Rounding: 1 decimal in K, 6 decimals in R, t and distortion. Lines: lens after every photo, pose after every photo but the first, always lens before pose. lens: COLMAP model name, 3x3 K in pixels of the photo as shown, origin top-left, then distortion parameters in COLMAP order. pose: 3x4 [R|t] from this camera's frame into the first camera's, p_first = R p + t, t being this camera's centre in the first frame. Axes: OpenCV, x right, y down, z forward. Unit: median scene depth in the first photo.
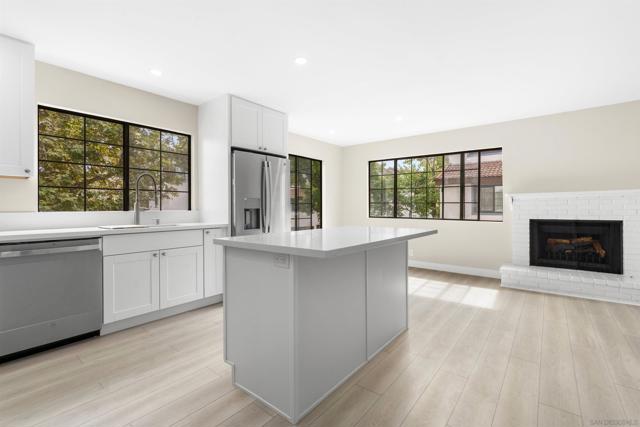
lens RADIAL K [[287.1, 0, 319.4], [0, 287.1, 209.8], [0, 0, 1]] dist [-0.002442, 0.001975]
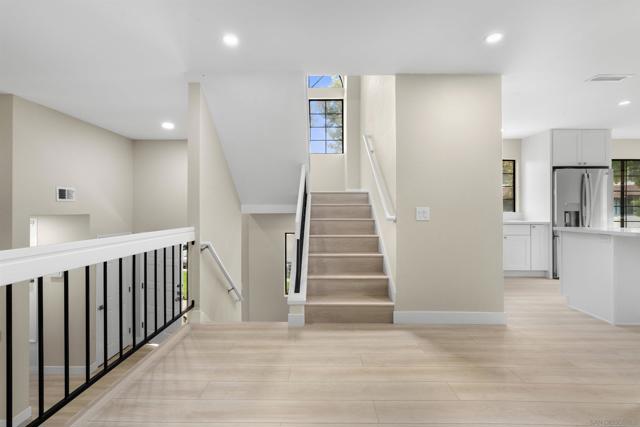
lens RADIAL K [[287.1, 0, 318.8], [0, 287.1, 210.8], [0, 0, 1]] dist [-0.002442, 0.001975]
pose [[0.616878, 0.002298, -0.787055, 0.084146], [-0.006492, 0.999977, -0.002168, 0.004726], [0.787032, 0.006447, 0.616878, -0.714982]]
